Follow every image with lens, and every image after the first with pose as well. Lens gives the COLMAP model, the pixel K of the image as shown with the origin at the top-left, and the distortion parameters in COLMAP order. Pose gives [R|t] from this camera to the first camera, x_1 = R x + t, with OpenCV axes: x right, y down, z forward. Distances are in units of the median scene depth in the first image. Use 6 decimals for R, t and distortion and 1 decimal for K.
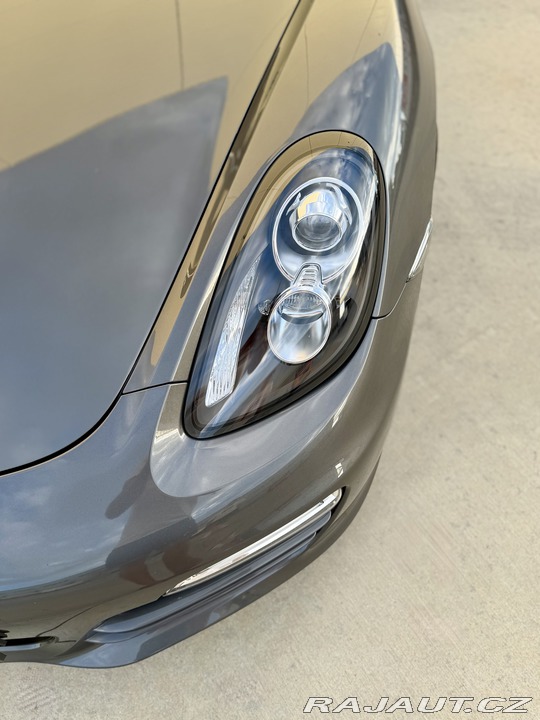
lens RADIAL K [[577.5, 0, 267.2], [0, 577.5, 362.7], [0, 0, 1]] dist [0.013840, -0.016797]
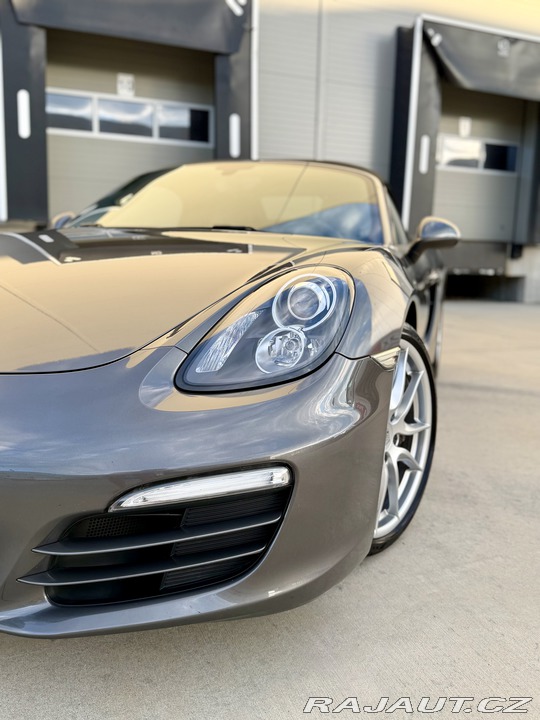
lens RADIAL K [[577.5, 0, 276.6], [0, 577.5, 359.4], [0, 0, 1]] dist [0.013840, -0.016797]
pose [[0.975833, 0.103084, -0.192675, 0.167197], [-0.208362, 0.704628, -0.678296, 0.469939], [0.065842, 0.702050, 0.709078, 0.011732]]
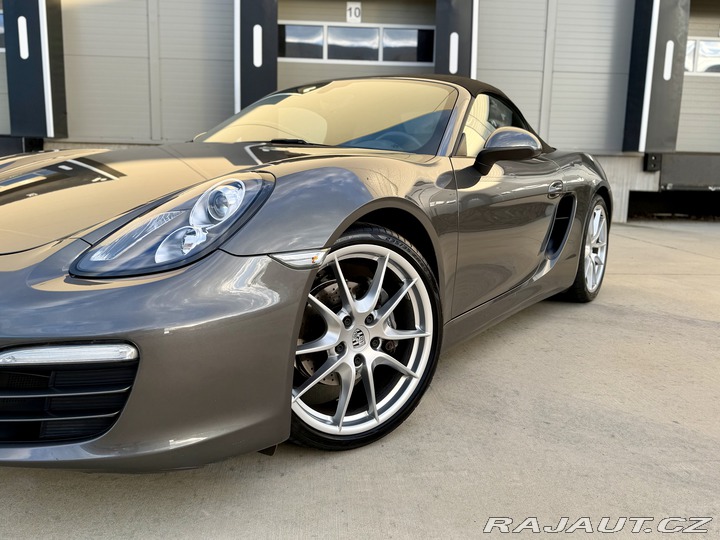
lens RADIAL K [[577.5, 0, 373.7], [0, 577.5, 269.8], [0, 0, 1]] dist [0.013840, -0.016797]
pose [[0.880771, 0.138145, -0.452944, 0.653462], [-0.416013, 0.682667, -0.600749, 0.368316], [0.226219, 0.717552, 0.658744, 0.068294]]
